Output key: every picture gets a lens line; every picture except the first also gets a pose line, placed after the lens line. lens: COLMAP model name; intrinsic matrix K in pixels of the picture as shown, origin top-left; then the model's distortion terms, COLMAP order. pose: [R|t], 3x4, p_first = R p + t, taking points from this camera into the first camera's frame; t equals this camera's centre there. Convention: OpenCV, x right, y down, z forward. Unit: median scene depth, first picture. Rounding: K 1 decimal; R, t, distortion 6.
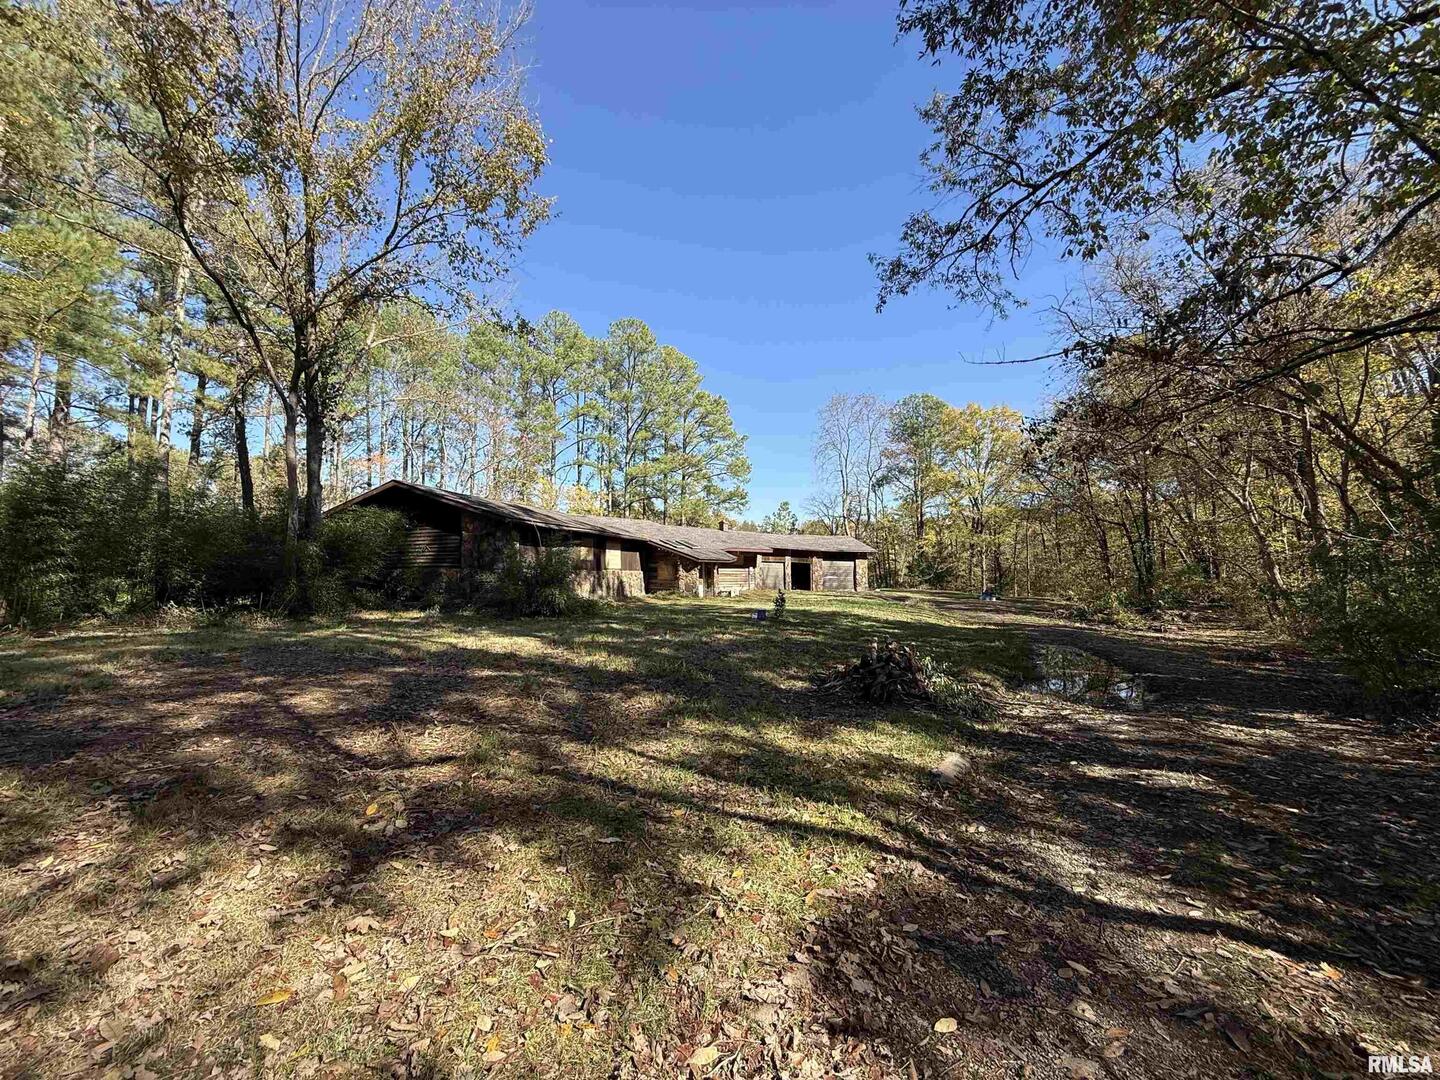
lens RADIAL K [[573.0, 0, 722.2], [0, 573.0, 544.1], [0, 0, 1]] dist [-0.003207, -0.000059]
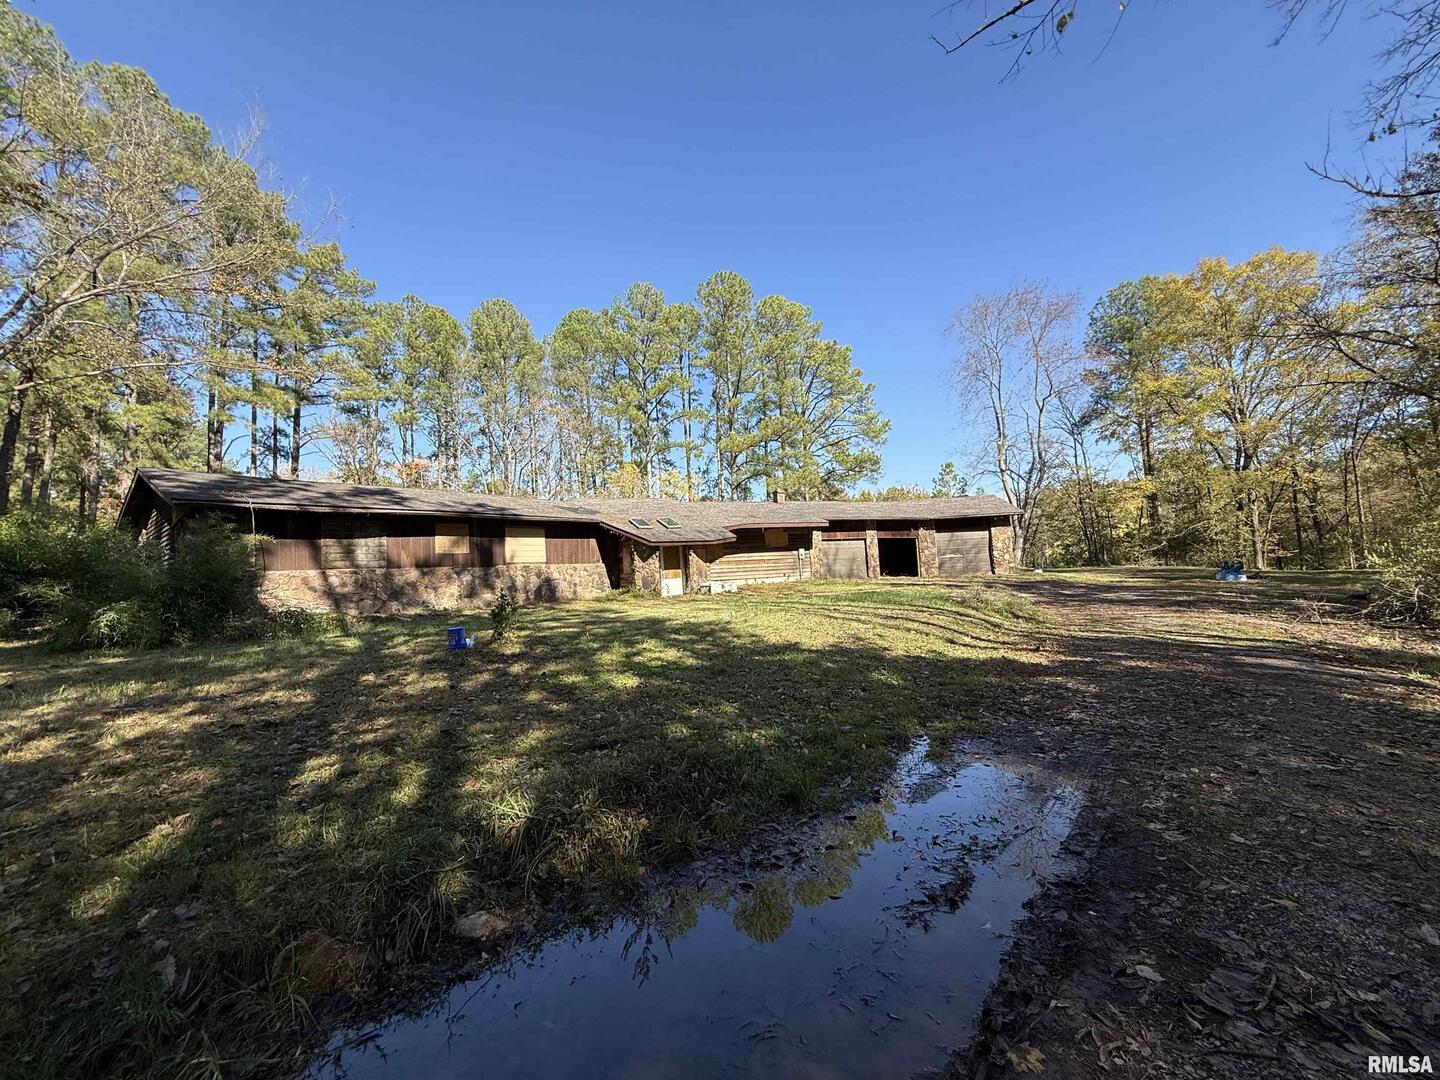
lens RADIAL K [[573.0, 0, 715.9], [0, 573.0, 540.9], [0, 0, 1]] dist [-0.003207, -0.000059]
pose [[0.915029, -0.070353, -0.397206, 0.235359], [0.073919, 0.997244, -0.006348, 0.026603], [0.396558, -0.023552, 0.917707, 0.294024]]
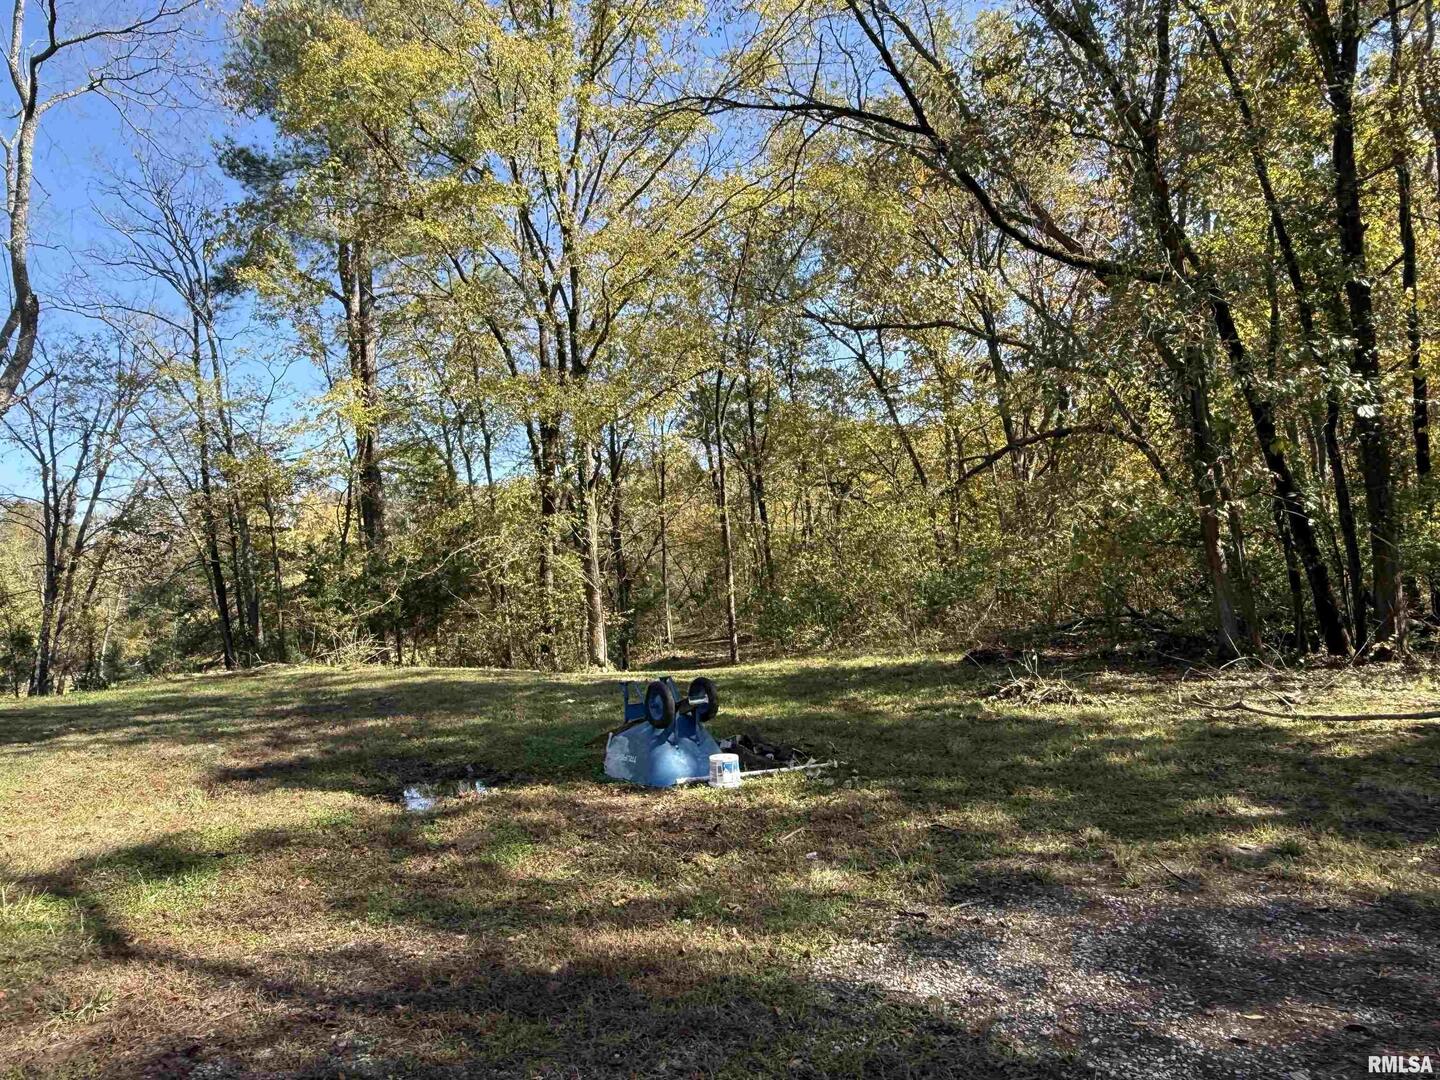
lens RADIAL K [[988.2, 0, 722.2], [0, 988.2, 533.2], [0, 0, 1]] dist [-0.006343, 0.005786]
pose [[0.838166, -0.048668, 0.543239, 0.384716], [0.056108, 0.998421, 0.002878, 0.051035], [-0.542521, 0.028068, 0.839573, 0.858509]]
